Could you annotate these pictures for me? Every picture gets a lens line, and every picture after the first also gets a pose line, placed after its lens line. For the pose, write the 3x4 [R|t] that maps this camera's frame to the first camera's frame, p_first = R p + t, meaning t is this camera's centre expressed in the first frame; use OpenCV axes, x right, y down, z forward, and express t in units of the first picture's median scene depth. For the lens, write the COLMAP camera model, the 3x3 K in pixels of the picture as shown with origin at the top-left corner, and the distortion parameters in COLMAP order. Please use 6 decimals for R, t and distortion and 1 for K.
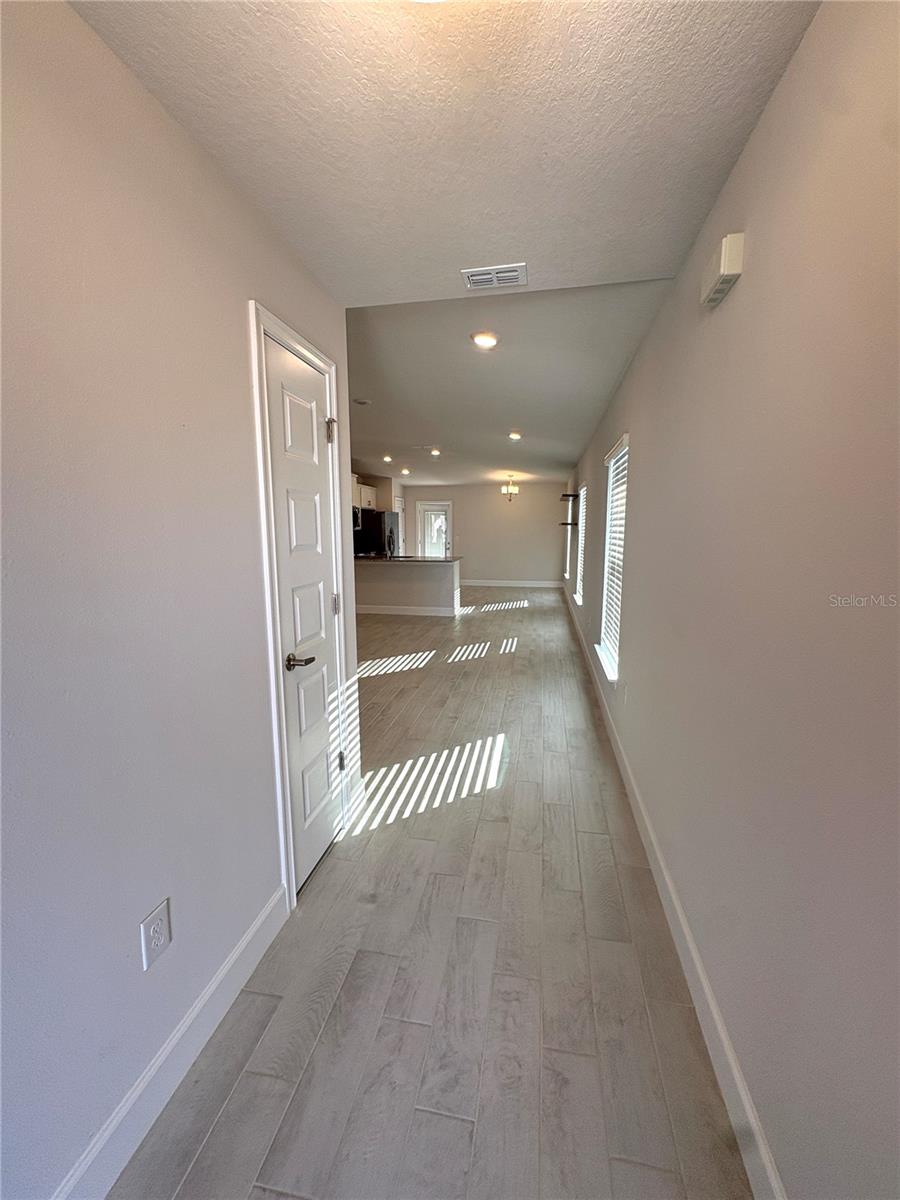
lens RADIAL K [[473.8, 0, 452.2], [0, 473.8, 602.3], [0, 0, 1]] dist [-0.001260, 0.000014]
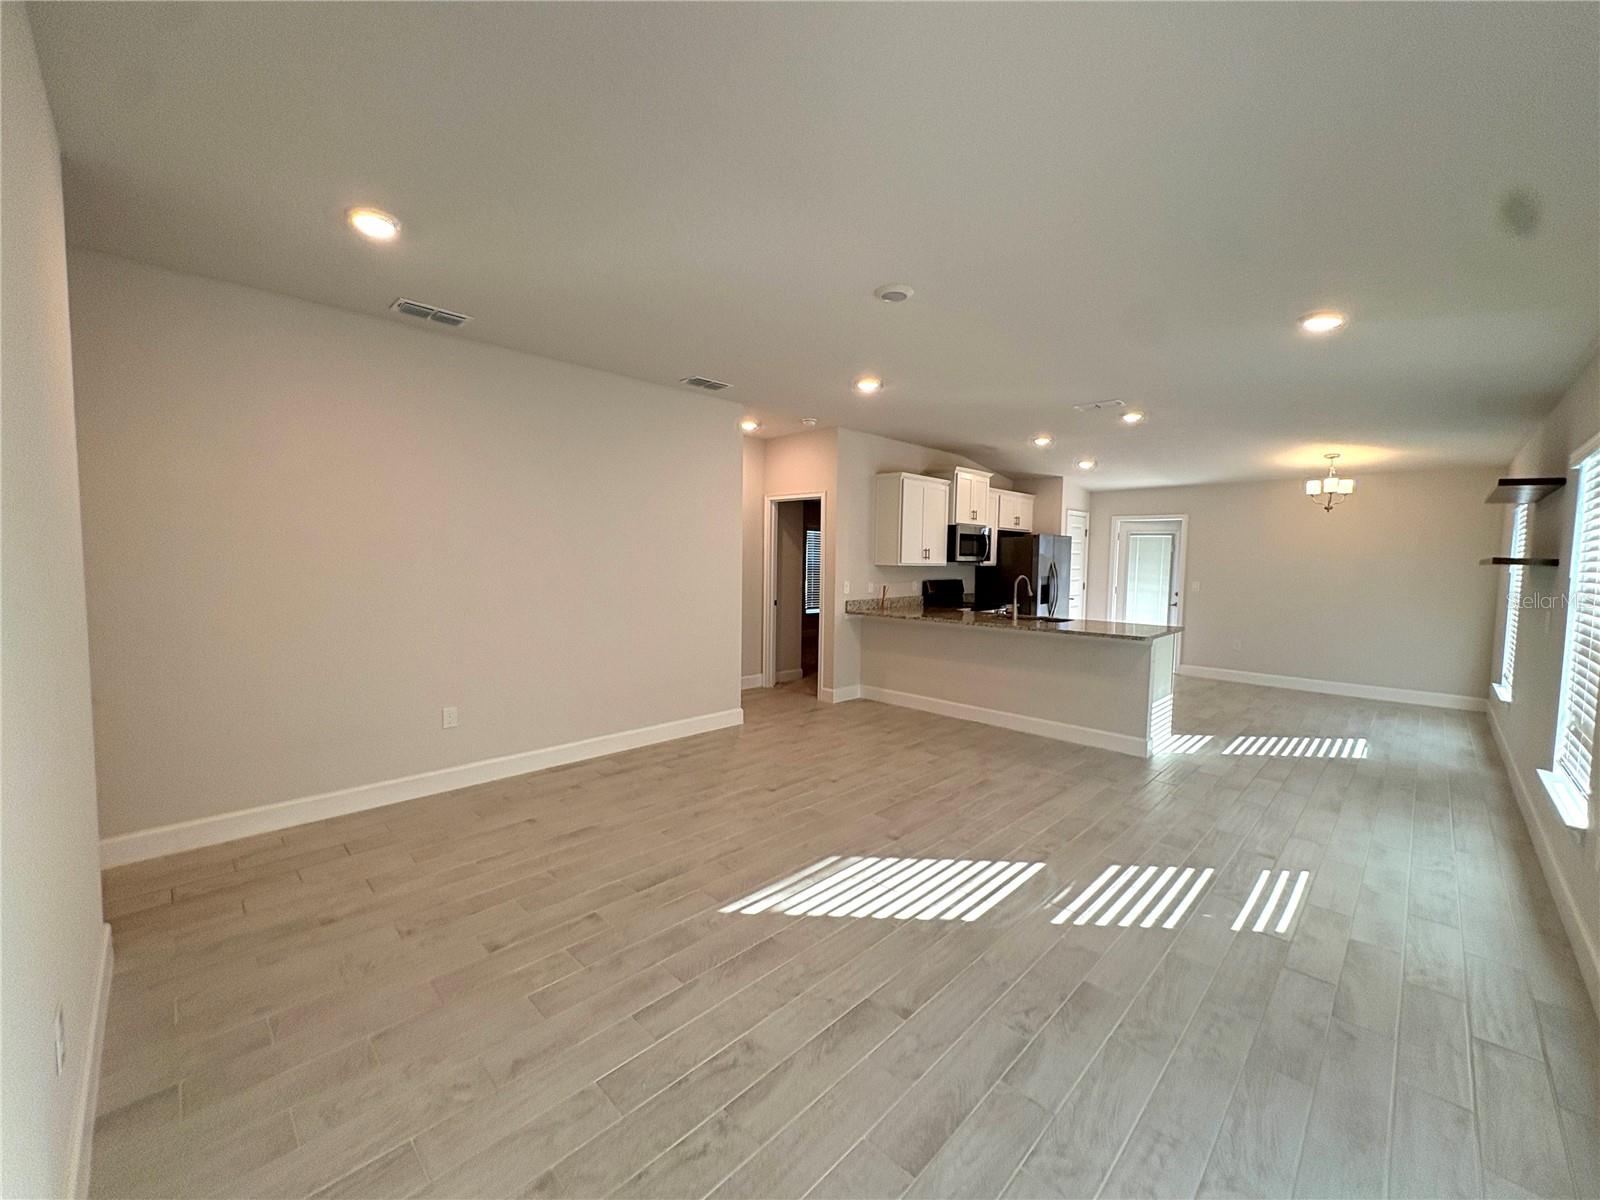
lens RADIAL K [[631.8, 0, 794.7], [0, 631.8, 598.4], [0, 0, 1]] dist [-0.001260, 0.000014]
pose [[0.824770, 0.049177, -0.563326, 0.050566], [-0.102780, 0.992654, -0.063825, -0.041928], [0.556049, 0.110539, 0.823766, 0.247457]]
